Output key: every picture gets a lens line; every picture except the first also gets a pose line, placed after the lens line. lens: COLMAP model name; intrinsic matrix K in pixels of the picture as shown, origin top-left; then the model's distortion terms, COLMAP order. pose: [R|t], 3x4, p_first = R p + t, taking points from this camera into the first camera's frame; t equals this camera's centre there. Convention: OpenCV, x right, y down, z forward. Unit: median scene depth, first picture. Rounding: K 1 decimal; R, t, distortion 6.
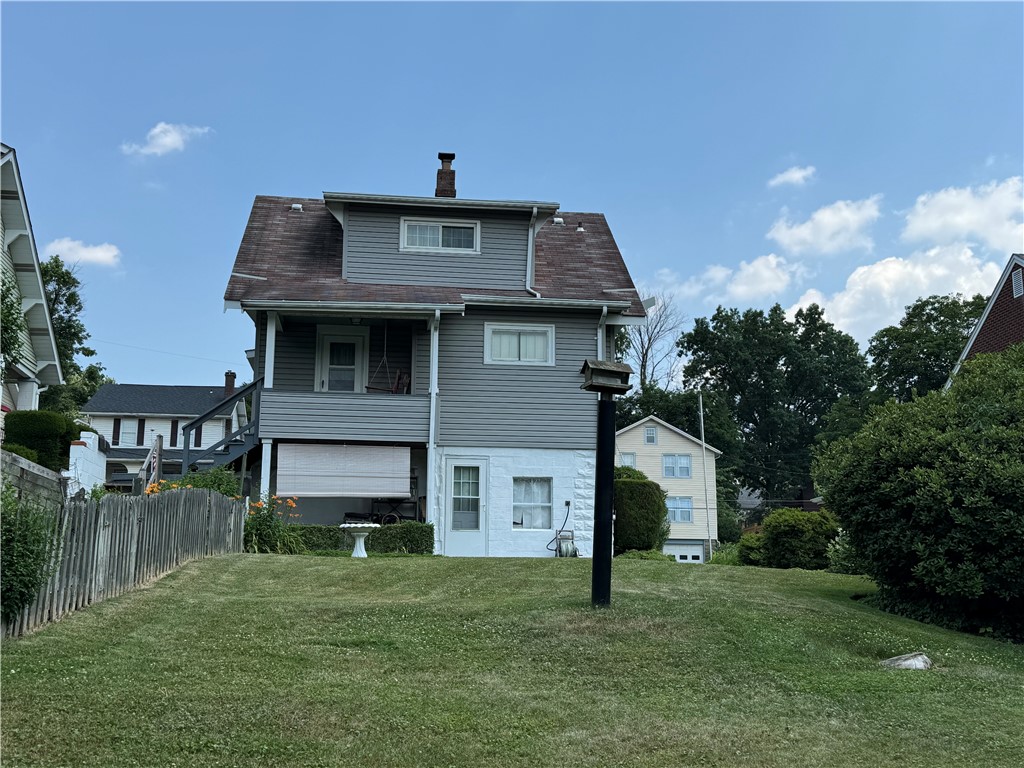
lens RADIAL K [[1145.3, 0, 509.1], [0, 1145.3, 384.9], [0, 0, 1]] dist [0.120428, 0.000000]
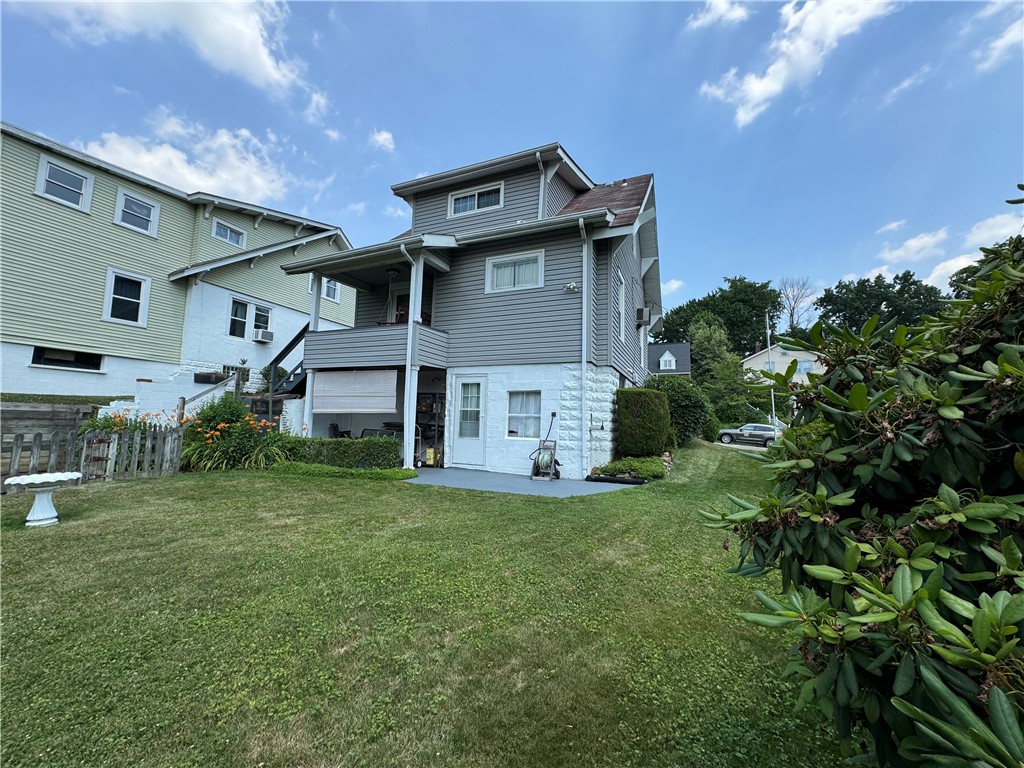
lens RADIAL K [[407.4, 0, 513.5], [0, 407.4, 385.3], [0, 0, 1]] dist [-0.001533, 0.000004]
pose [[0.866365, -0.033056, -0.498317, 0.201649], [0.079990, 0.994110, 0.073124, 0.044666], [0.492964, -0.103213, 0.863906, 0.639603]]
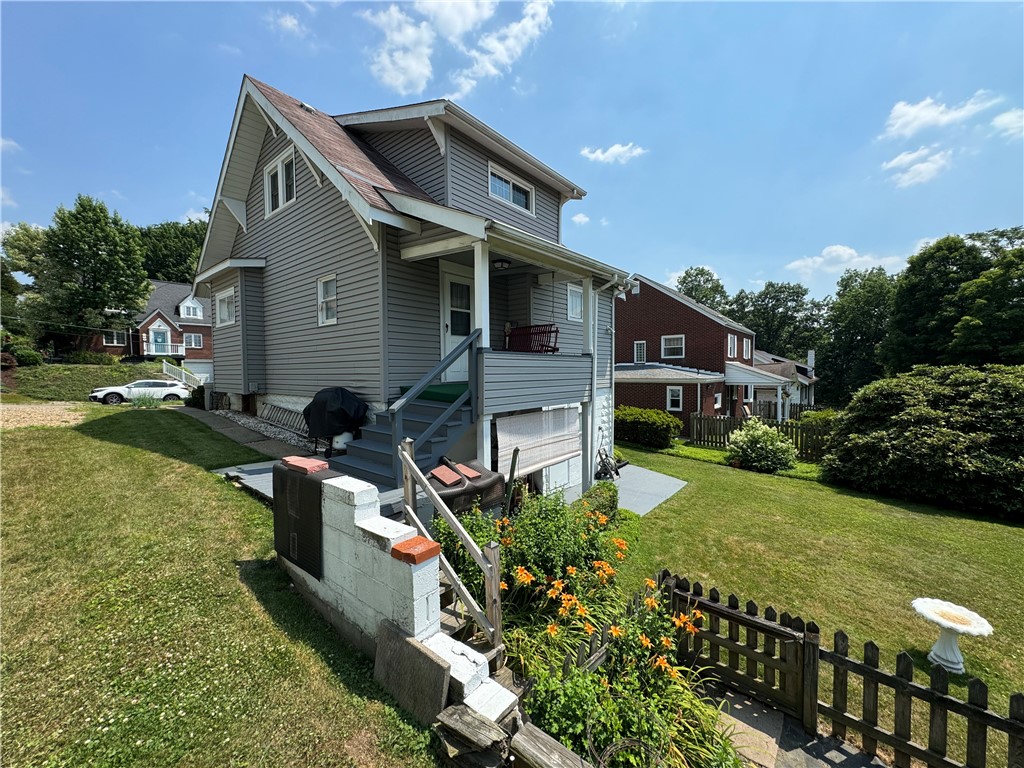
lens RADIAL K [[407.4, 0, 503.2], [0, 407.4, 385.5], [0, 0, 1]] dist [-0.001533, 0.000004]
pose [[0.723829, -0.039683, 0.688837, -0.353338], [-0.125951, 0.973971, 0.188459, -0.022939], [-0.678386, -0.223172, 0.699991, 0.724637]]
